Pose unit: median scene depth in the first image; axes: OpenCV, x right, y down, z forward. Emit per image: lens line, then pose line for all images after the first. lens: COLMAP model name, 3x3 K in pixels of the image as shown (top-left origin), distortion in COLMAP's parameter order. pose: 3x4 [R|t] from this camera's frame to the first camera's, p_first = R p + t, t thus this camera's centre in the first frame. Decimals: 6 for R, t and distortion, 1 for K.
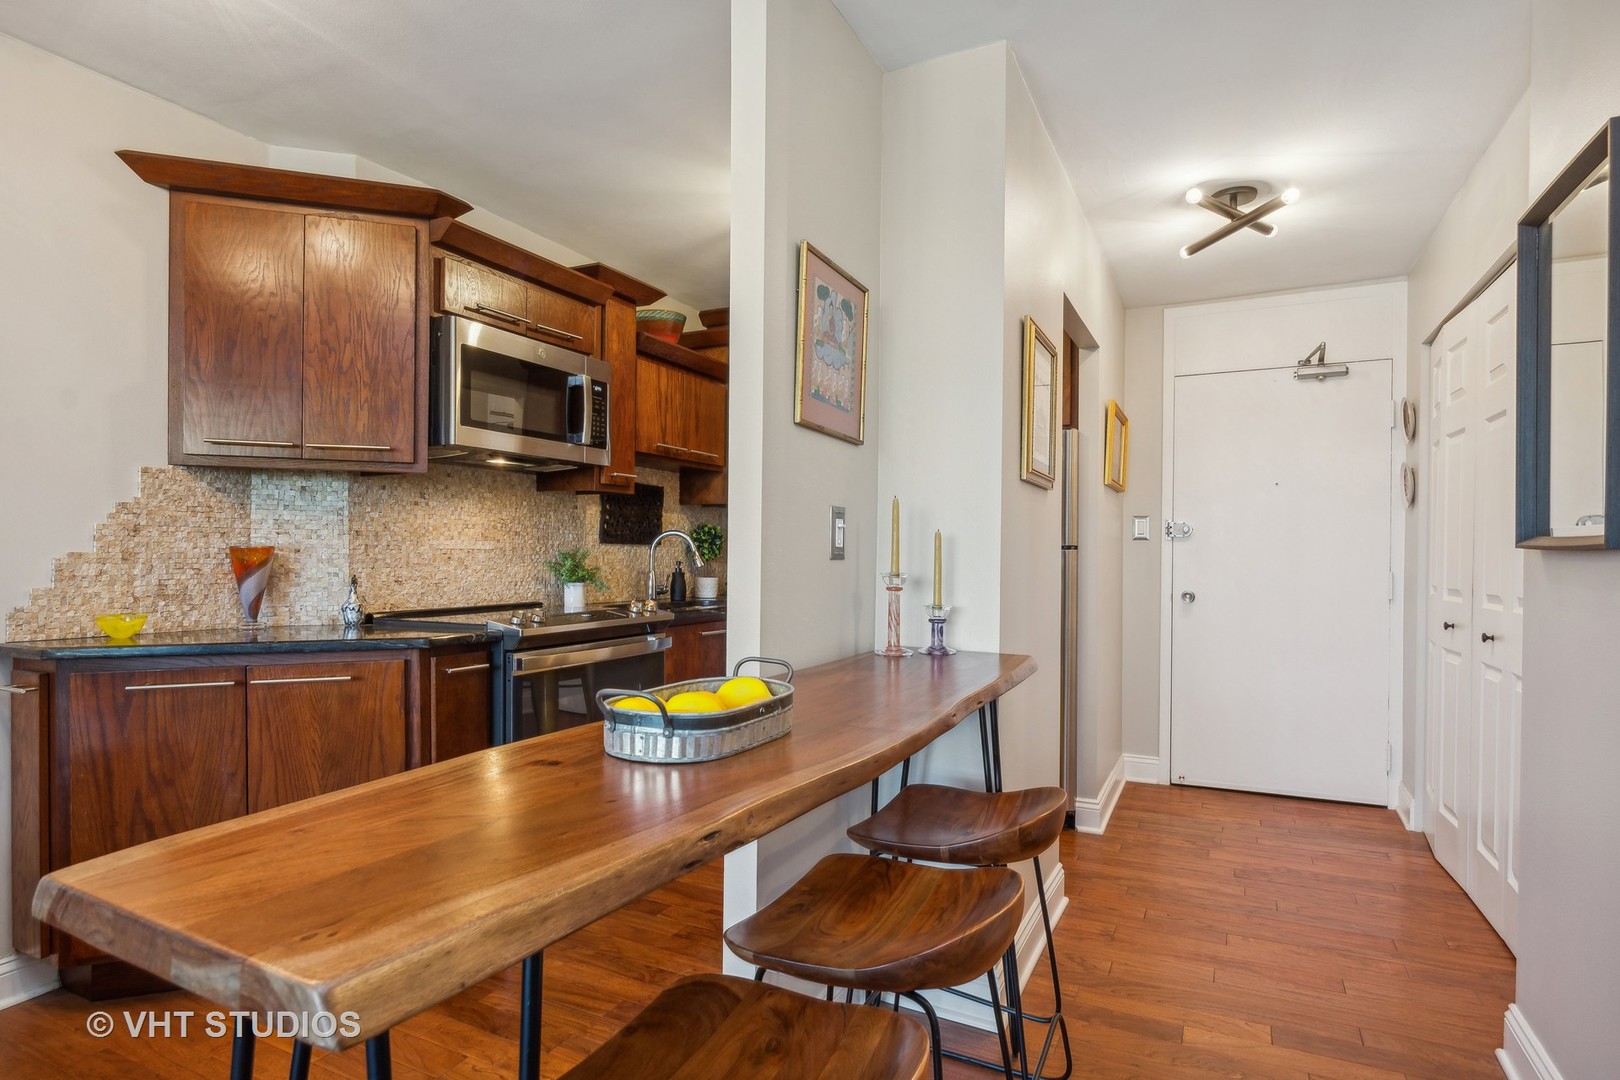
lens RADIAL K [[838.3, 0, 811.3], [0, 838.3, 563.2], [0, 0, 1]] dist [-0.004571, -0.000979]
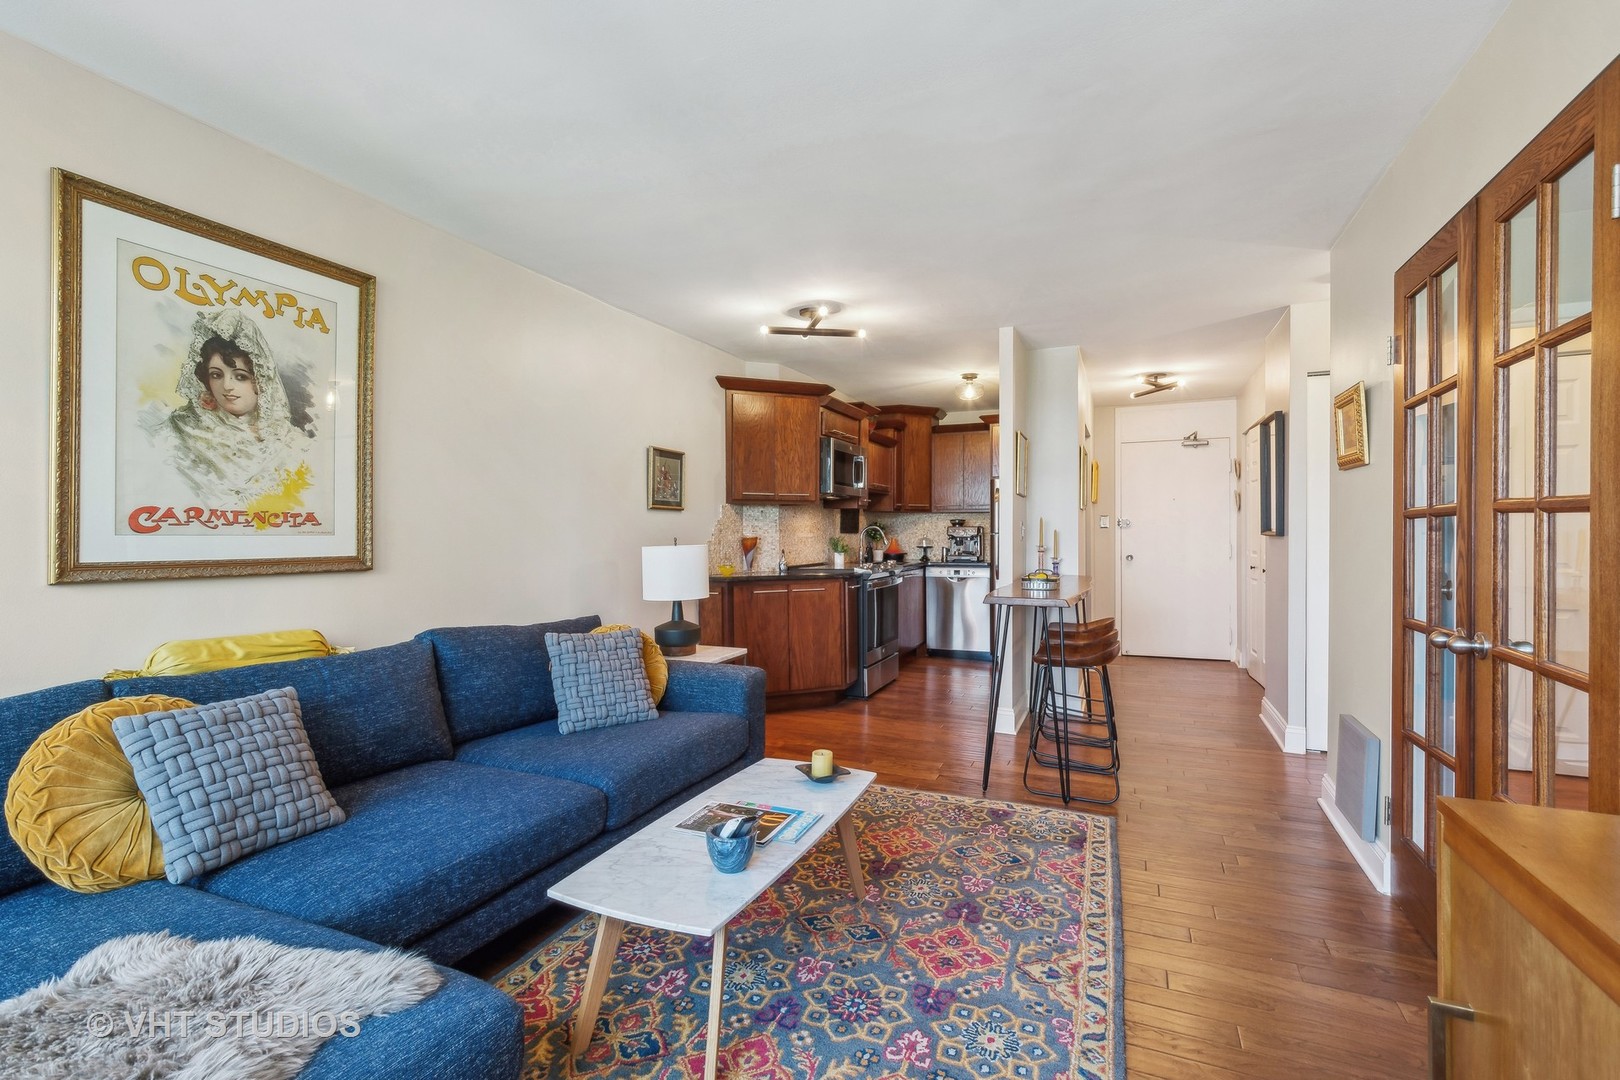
lens RADIAL K [[690.4, 0, 810.0], [0, 690.4, 540.0], [0, 0, 1]] dist [0.001398, 0.000073]
pose [[0.999220, -0.009858, 0.038245, -0.484219], [0.009951, 0.999948, -0.002261, -0.004876], [-0.038221, 0.002640, 0.999266, -0.790874]]
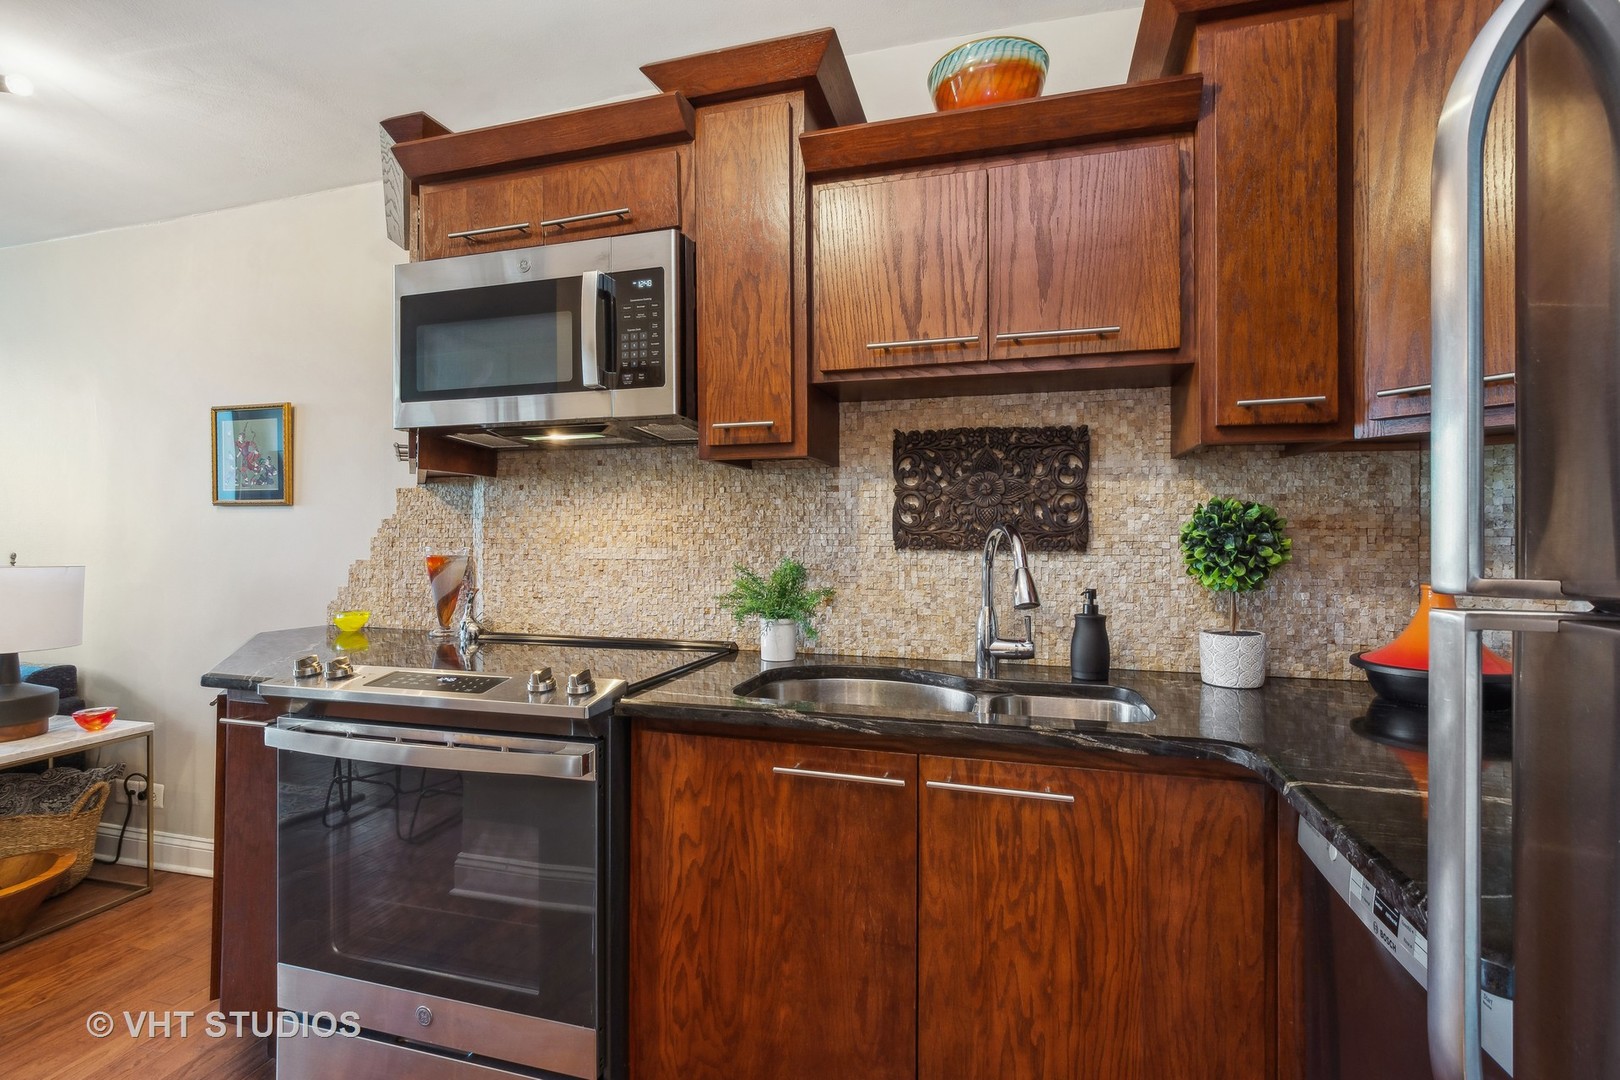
lens RADIAL K [[745.9, 0, 810.0], [0, 745.9, 540.0], [0, 0, 1]] dist [-0.000069, -0.000024]
pose [[0.187300, 0.000011, -0.982303, 0.276118], [-0.010359, 0.999944, -0.001964, -0.035554], [0.982248, 0.010544, 0.187290, 1.071803]]
